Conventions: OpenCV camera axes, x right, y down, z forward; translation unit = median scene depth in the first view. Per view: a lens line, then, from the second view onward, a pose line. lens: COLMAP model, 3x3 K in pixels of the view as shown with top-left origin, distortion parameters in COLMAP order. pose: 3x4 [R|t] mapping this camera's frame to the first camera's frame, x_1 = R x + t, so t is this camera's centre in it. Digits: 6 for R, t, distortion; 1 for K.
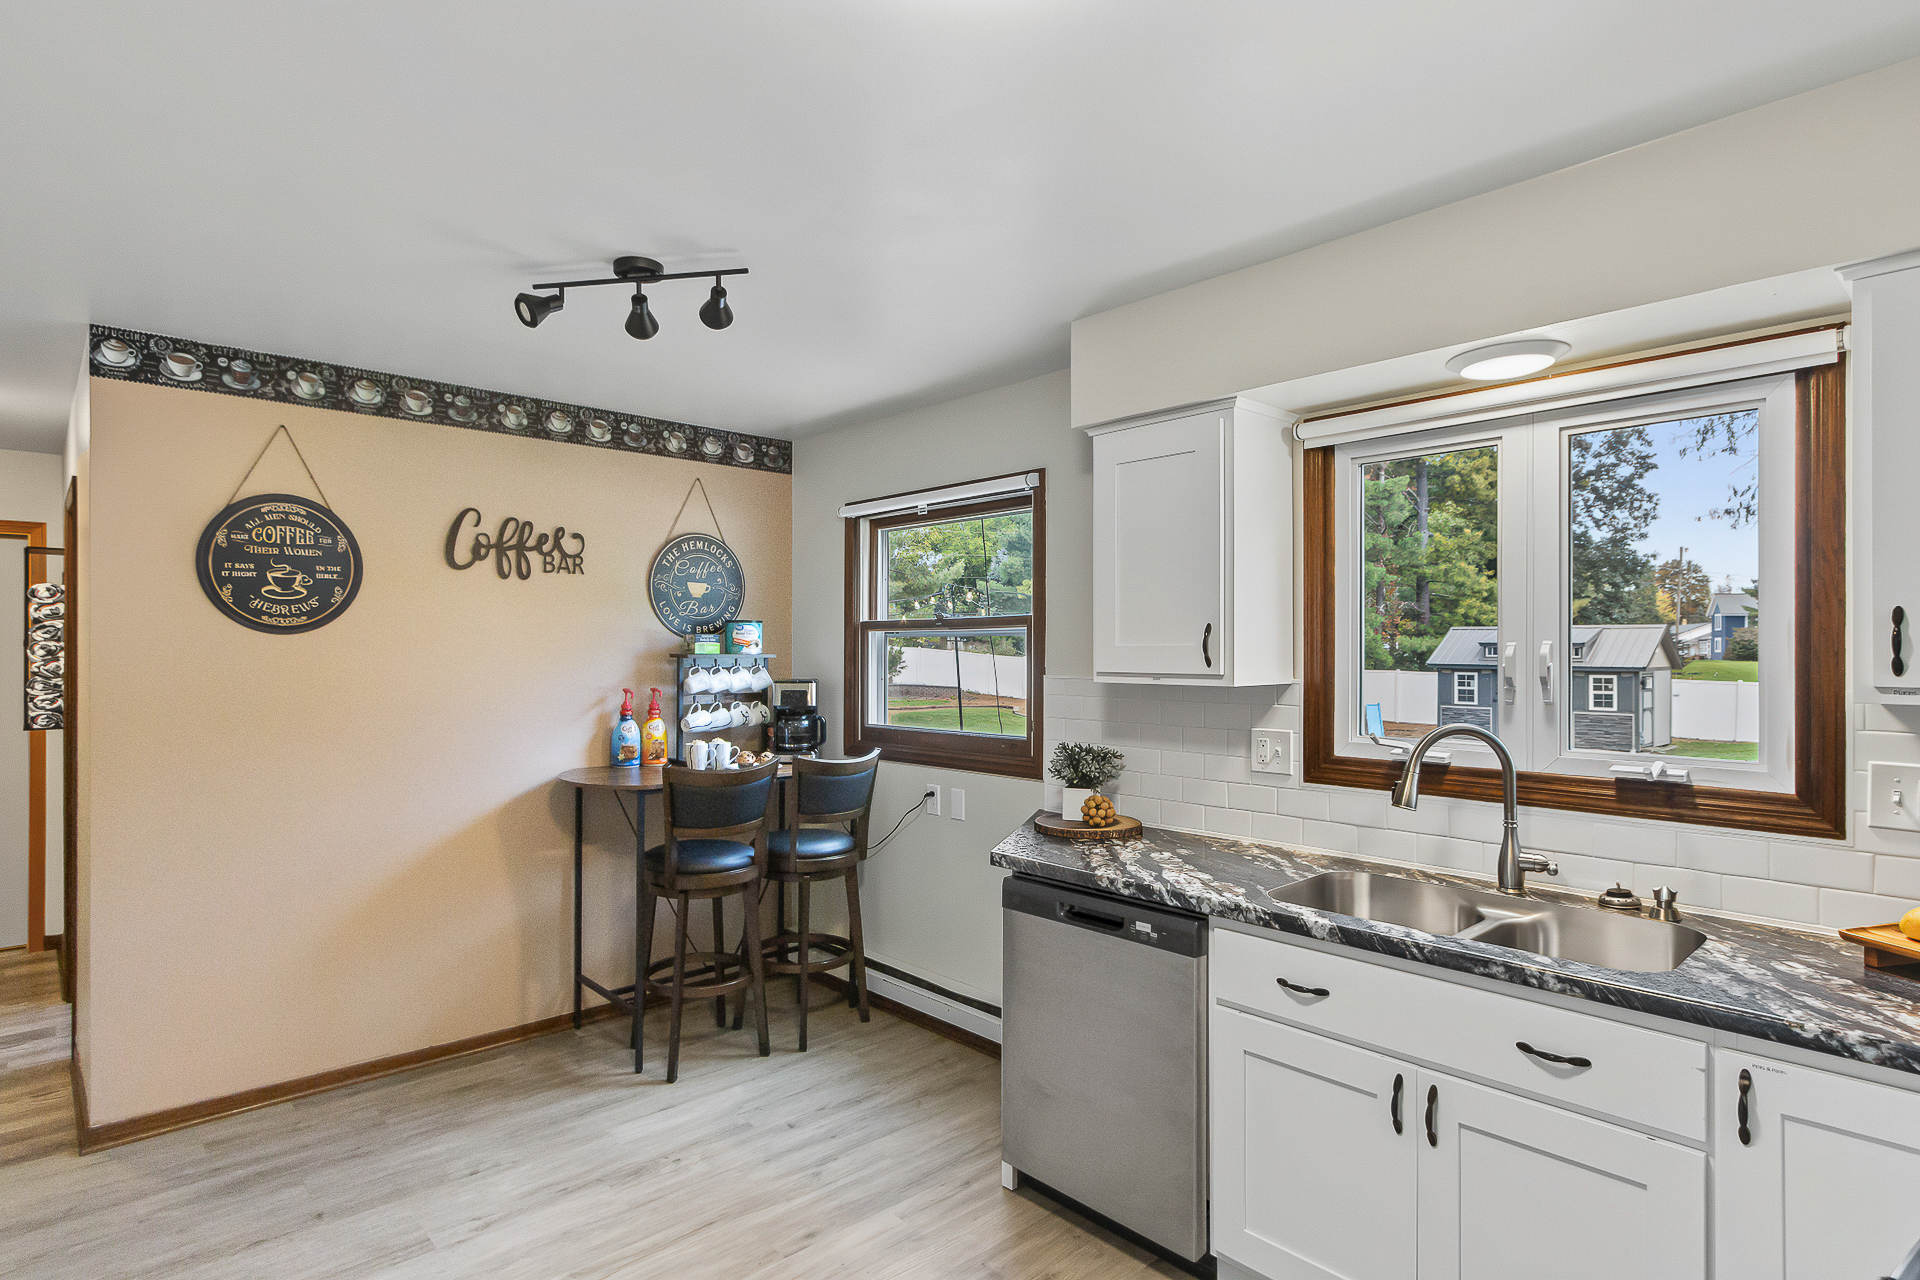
lens RADIAL K [[973.9, 0, 964.4], [0, 973.9, 649.7], [0, 0, 1]] dist [-0.000496, 0.000166]
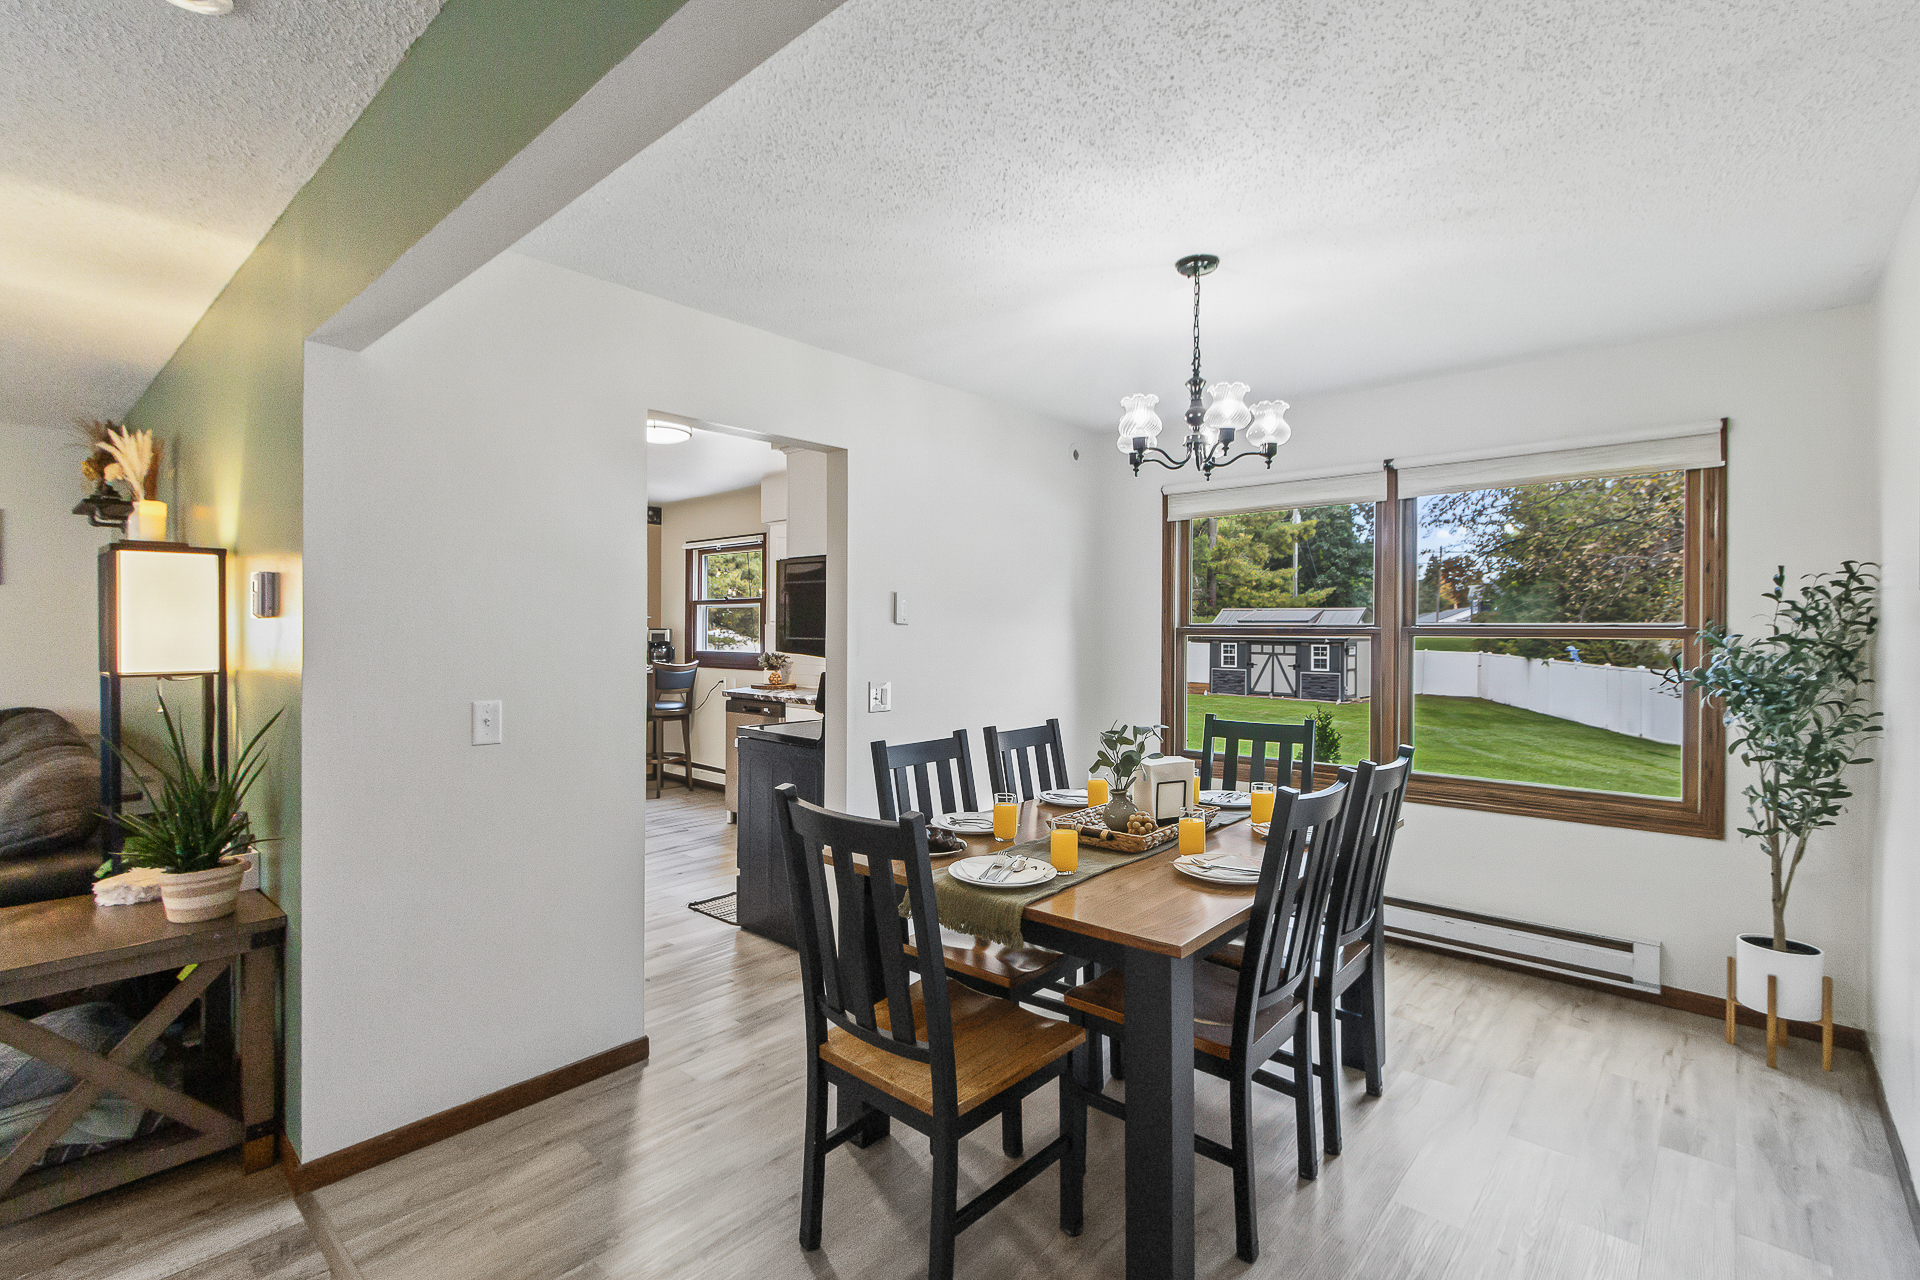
lens RADIAL K [[869.3, 0, 959.2], [0, 869.3, 625.7], [0, 0, 1]] dist [-0.001690, 0.000212]
pose [[0.996066, 0.003508, 0.088548, 0.284696], [-0.003262, 0.999990, -0.002923, 0.027413], [-0.088557, 0.002622, 0.996068, -0.849499]]
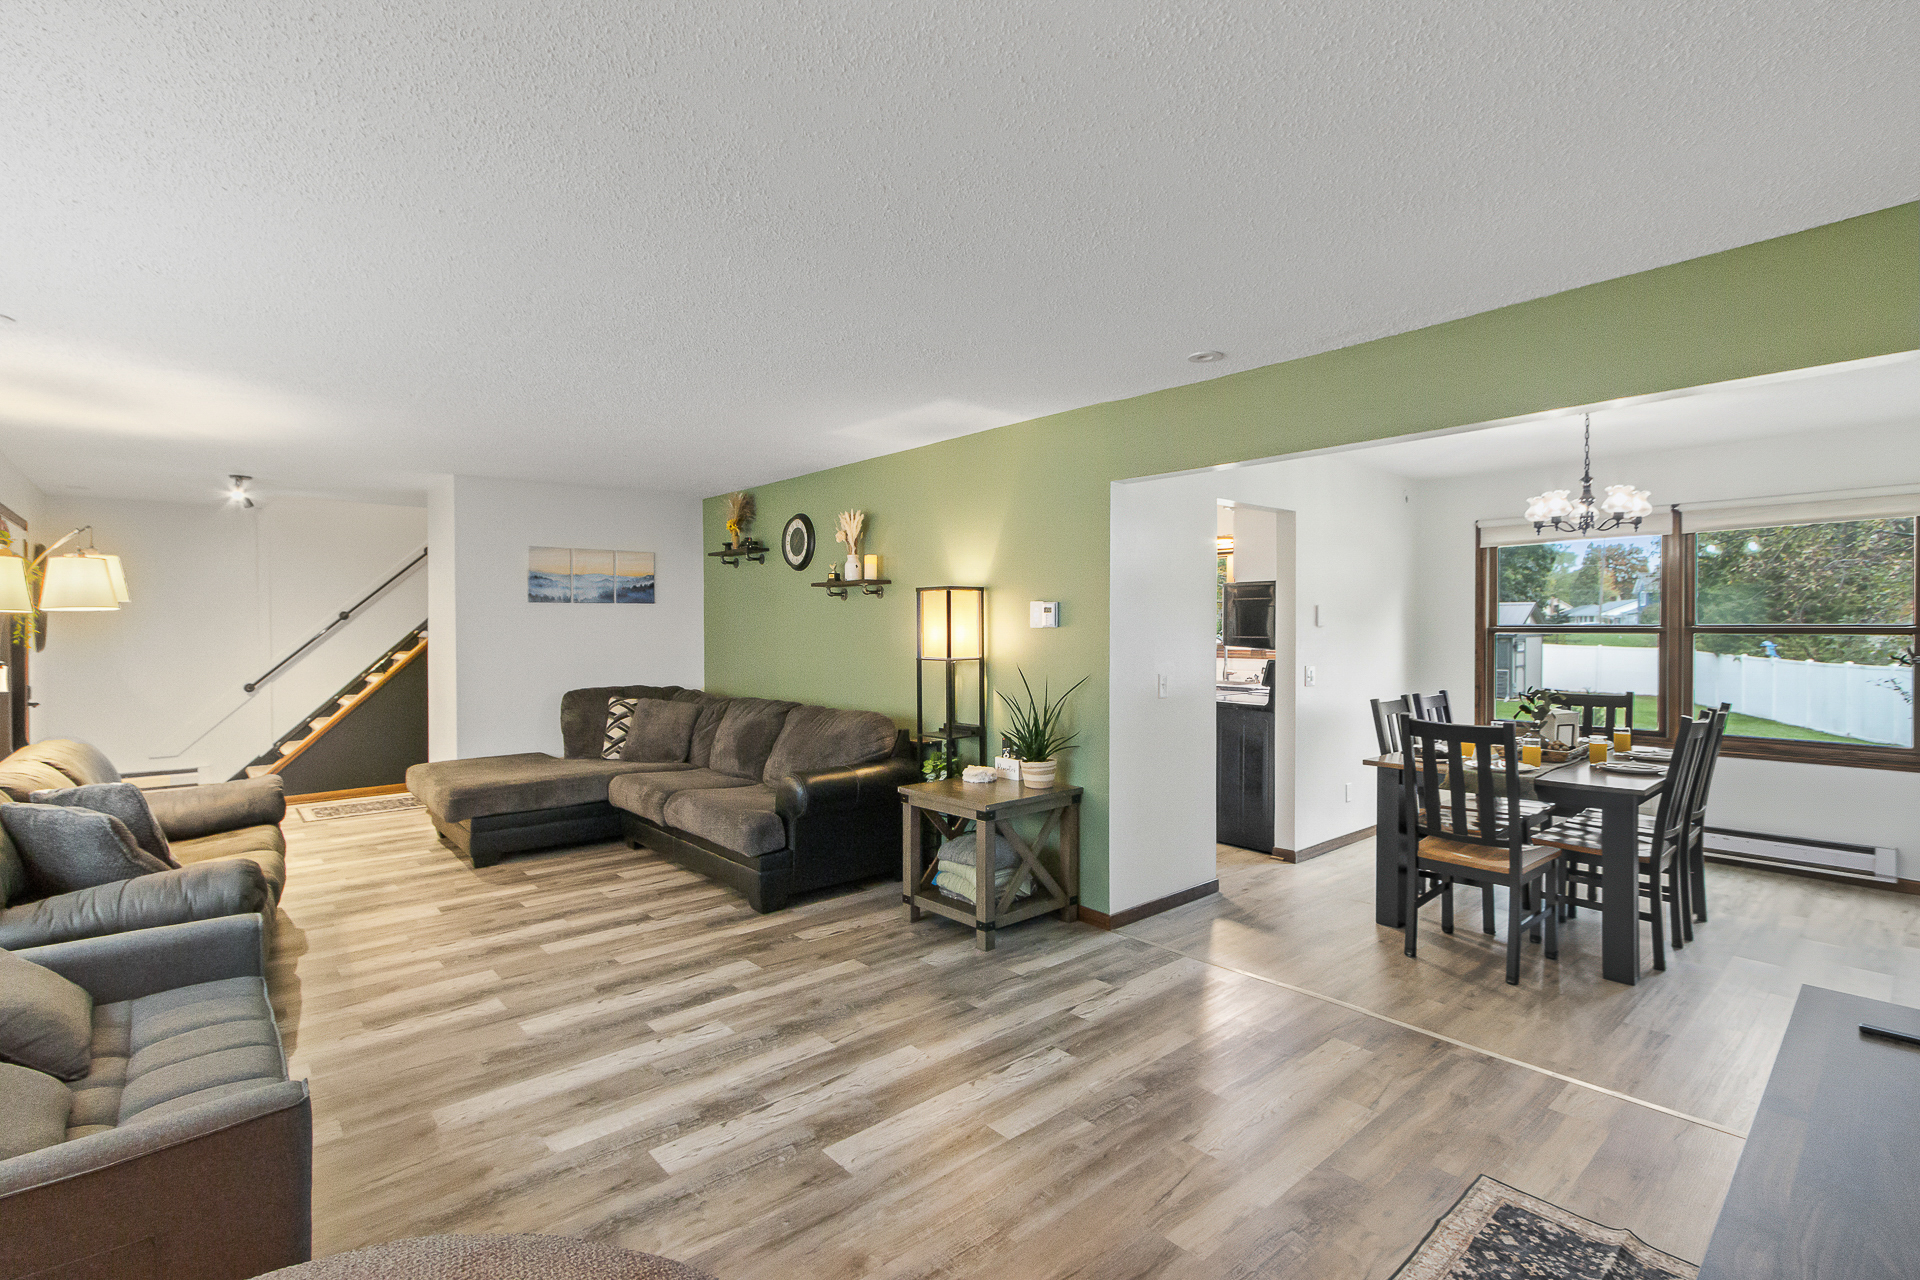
lens RADIAL K [[897.9, 0, 950.0], [0, 897.9, 628.5], [0, 0, 1]] dist [0.000010, -0.001626]
pose [[0.999608, -0.003322, -0.027790, -0.208639], [0.003396, 0.999991, 0.002643, 0.020522], [0.027781, -0.002736, 0.999610, -1.318318]]
